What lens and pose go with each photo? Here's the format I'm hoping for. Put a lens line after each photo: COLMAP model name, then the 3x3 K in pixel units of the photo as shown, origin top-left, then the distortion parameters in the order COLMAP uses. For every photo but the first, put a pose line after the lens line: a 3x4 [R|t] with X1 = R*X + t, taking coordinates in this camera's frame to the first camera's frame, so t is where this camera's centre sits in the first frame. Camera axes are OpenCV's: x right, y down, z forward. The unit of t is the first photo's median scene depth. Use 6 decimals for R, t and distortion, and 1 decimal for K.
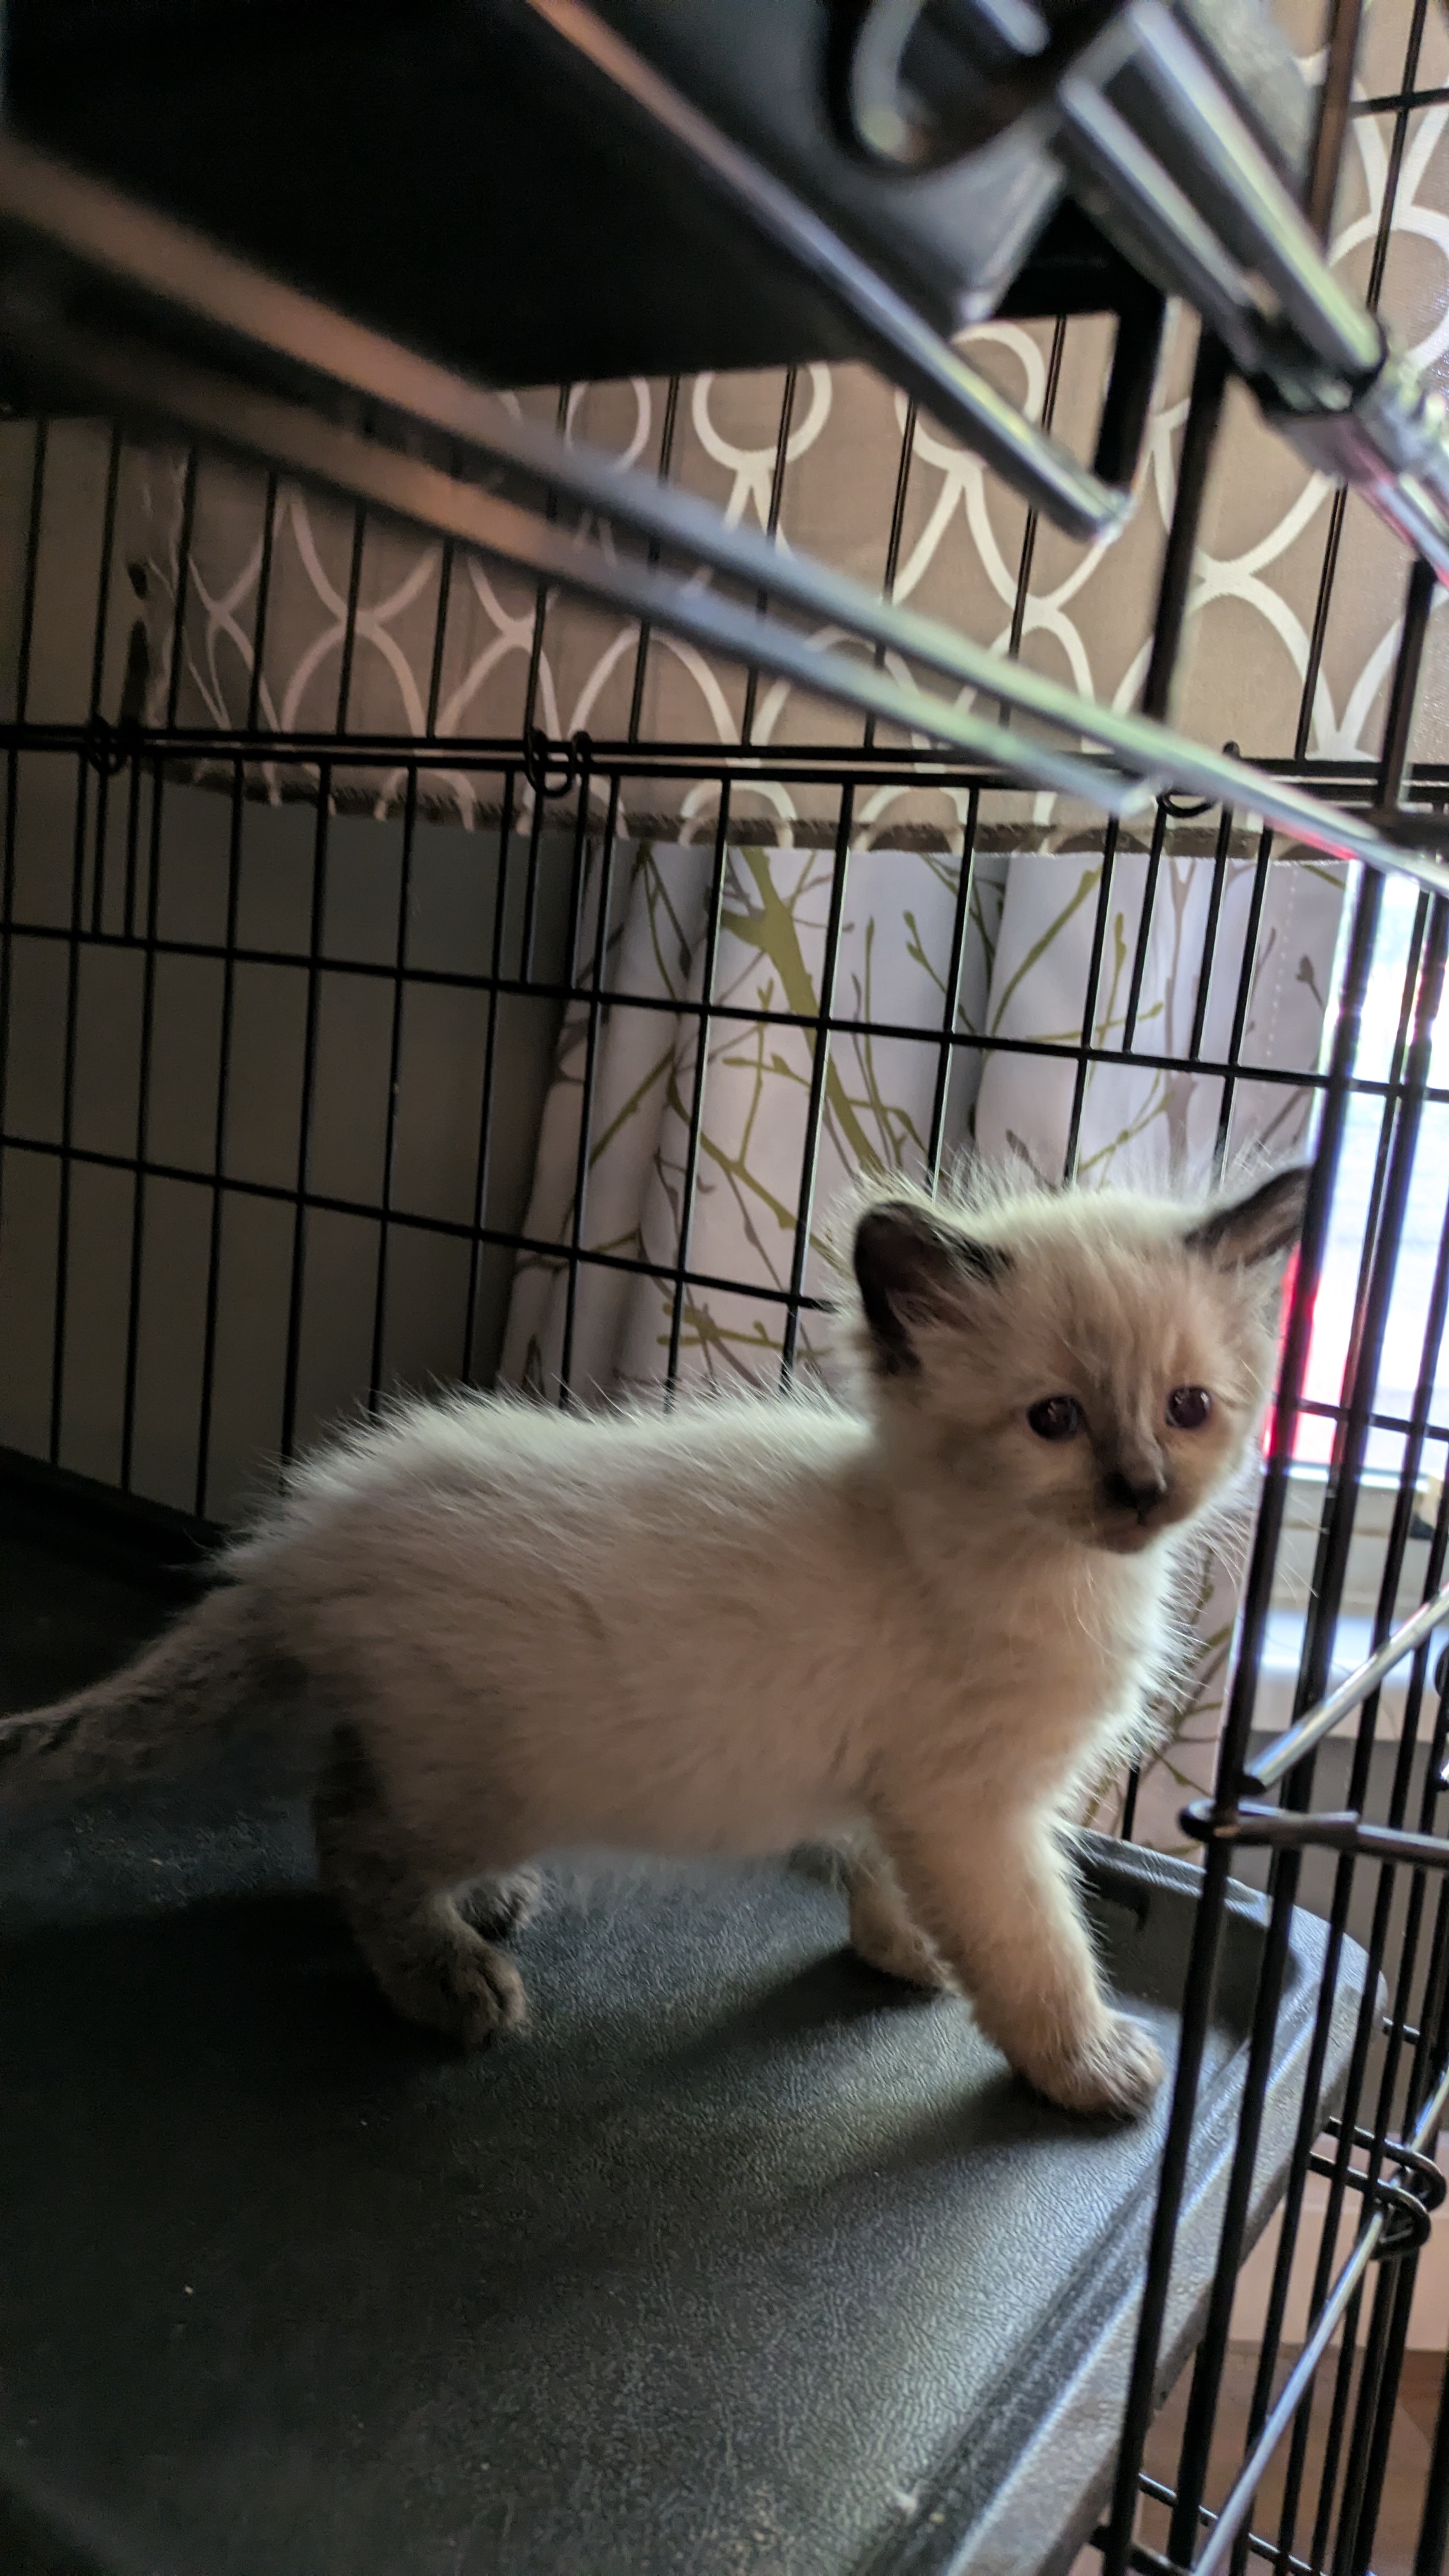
lens RADIAL K [[1889.5, 0, 724.5], [0, 1889.5, 1288.0], [0, 0, 1]] dist [-0.008767, -0.031922]
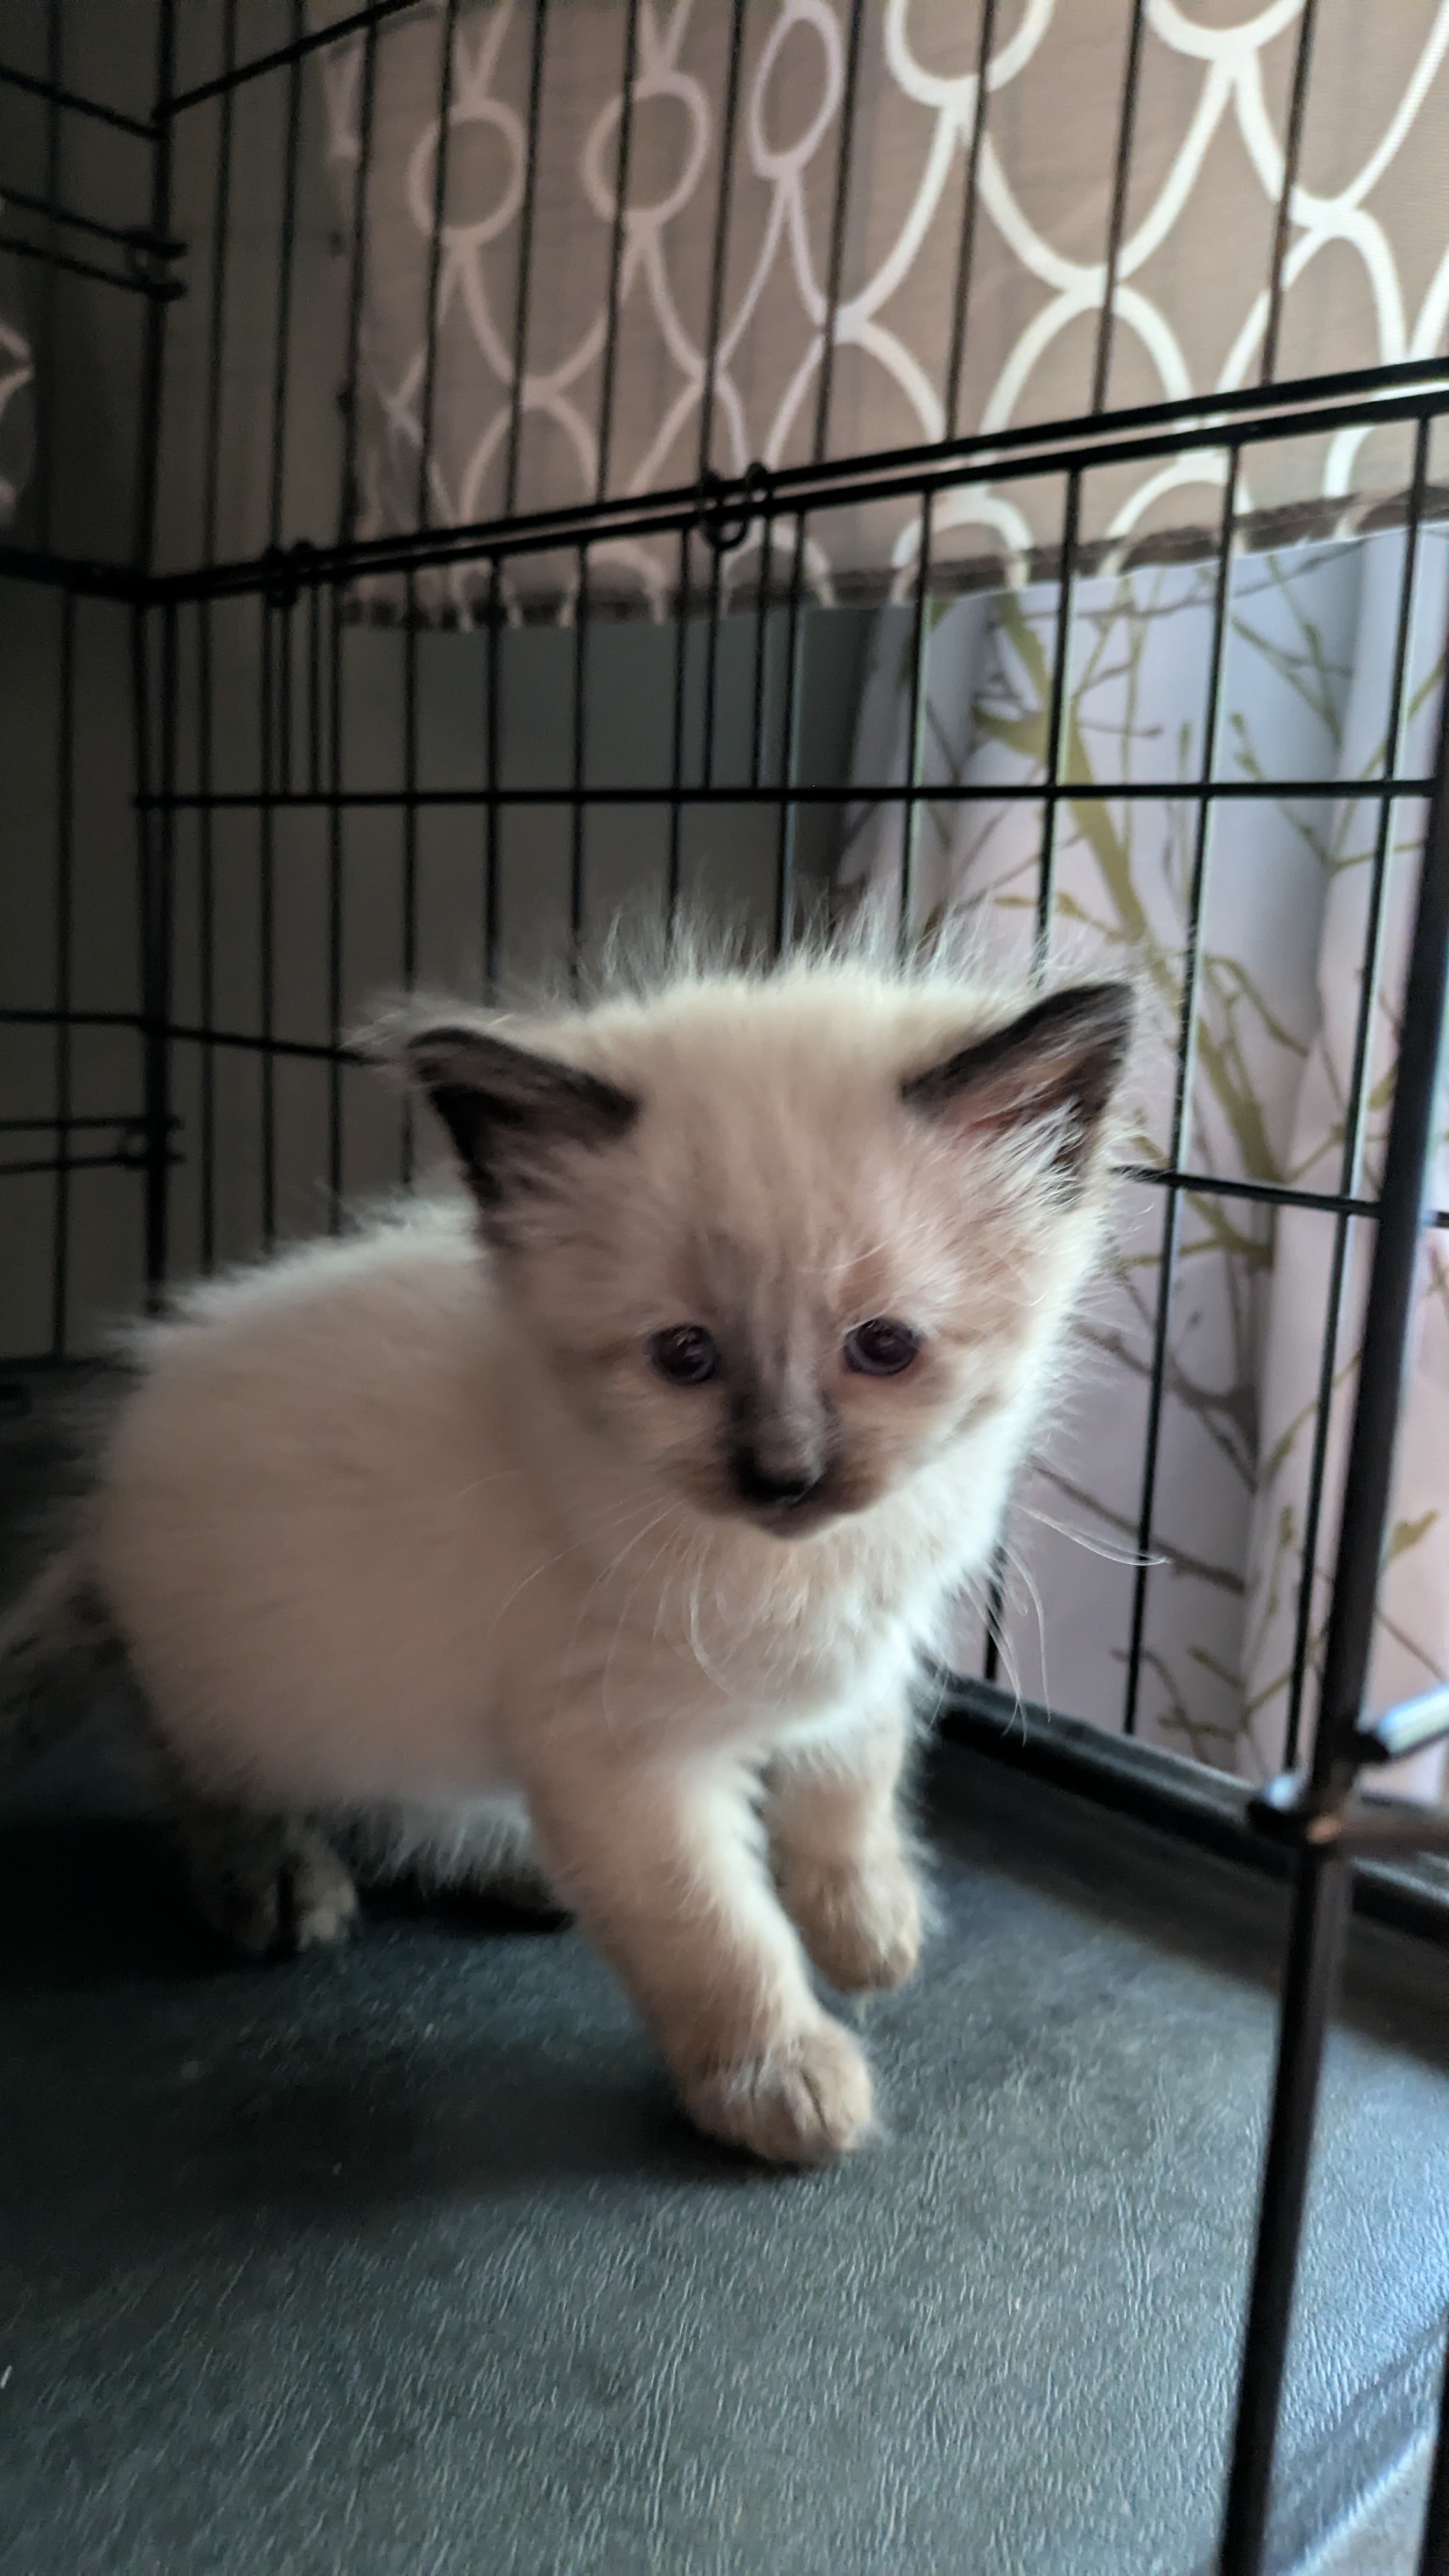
lens RADIAL K [[1930.5, 0, 724.5], [0, 1930.5, 1288.0], [0, 0, 1]] dist [0.050740, -0.130137]
pose [[0.970389, -0.009721, -0.241350, 0.104046], [0.009027, 0.999951, -0.003983, 0.060896], [0.241377, 0.001687, 0.970430, 0.180107]]
